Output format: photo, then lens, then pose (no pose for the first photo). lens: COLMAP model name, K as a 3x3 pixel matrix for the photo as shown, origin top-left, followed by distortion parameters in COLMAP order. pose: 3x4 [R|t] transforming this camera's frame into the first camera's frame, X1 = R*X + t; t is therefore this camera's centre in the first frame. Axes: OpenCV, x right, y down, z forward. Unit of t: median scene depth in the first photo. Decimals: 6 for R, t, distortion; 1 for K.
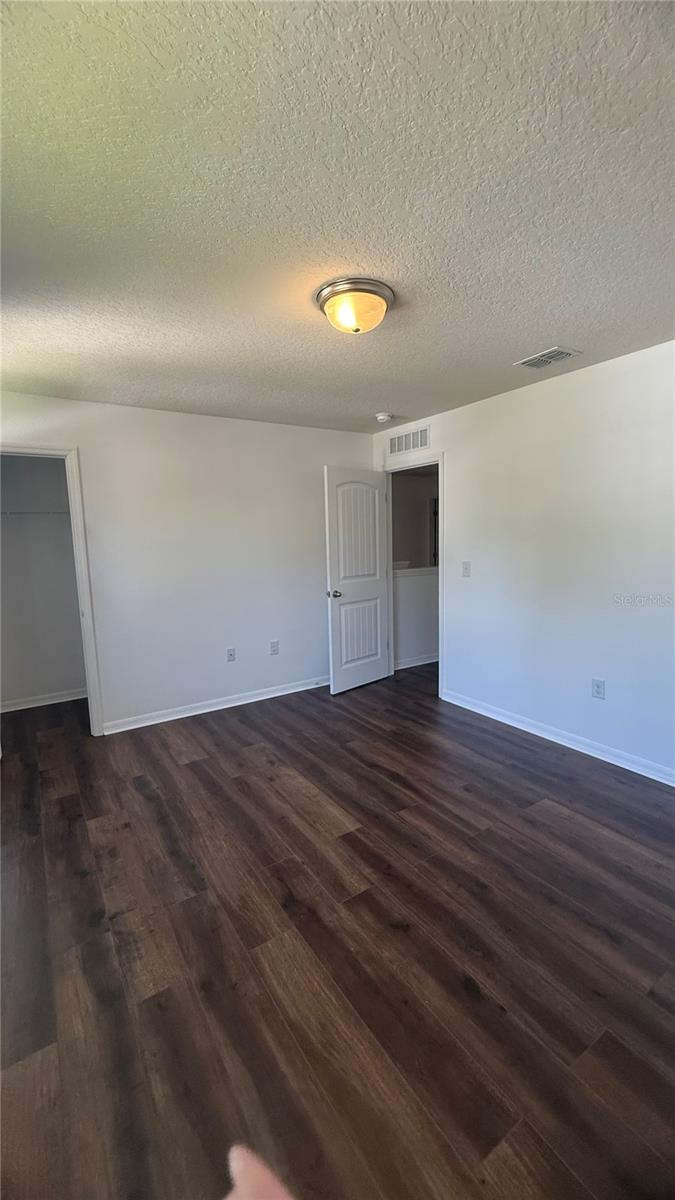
lens RADIAL K [[478.3, 0, 337.5], [0, 478.3, 597.1], [0, 0, 1]] dist [-0.000615, -0.000259]
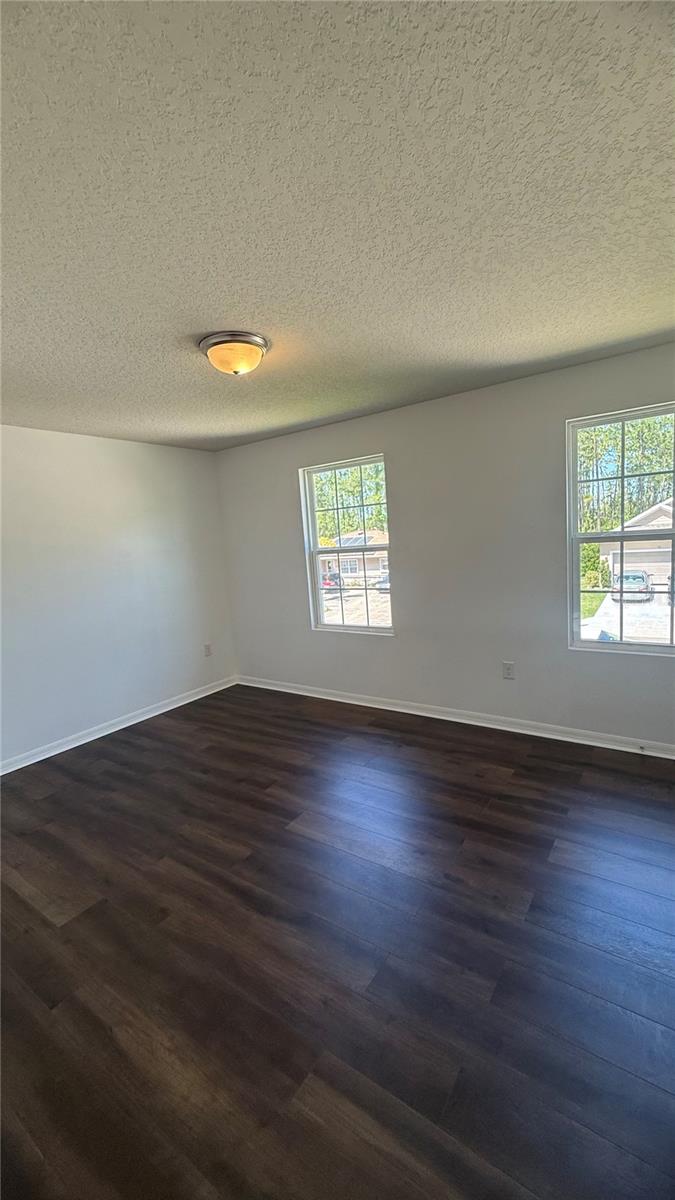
lens RADIAL K [[478.3, 0, 337.5], [0, 478.3, 597.1], [0, 0, 1]] dist [-0.000615, -0.000259]
pose [[-0.923087, 0.135886, -0.359784, 0.265073], [0.041828, 0.965423, 0.257312, -0.285925], [0.382309, 0.222472, -0.896853, 1.965927]]
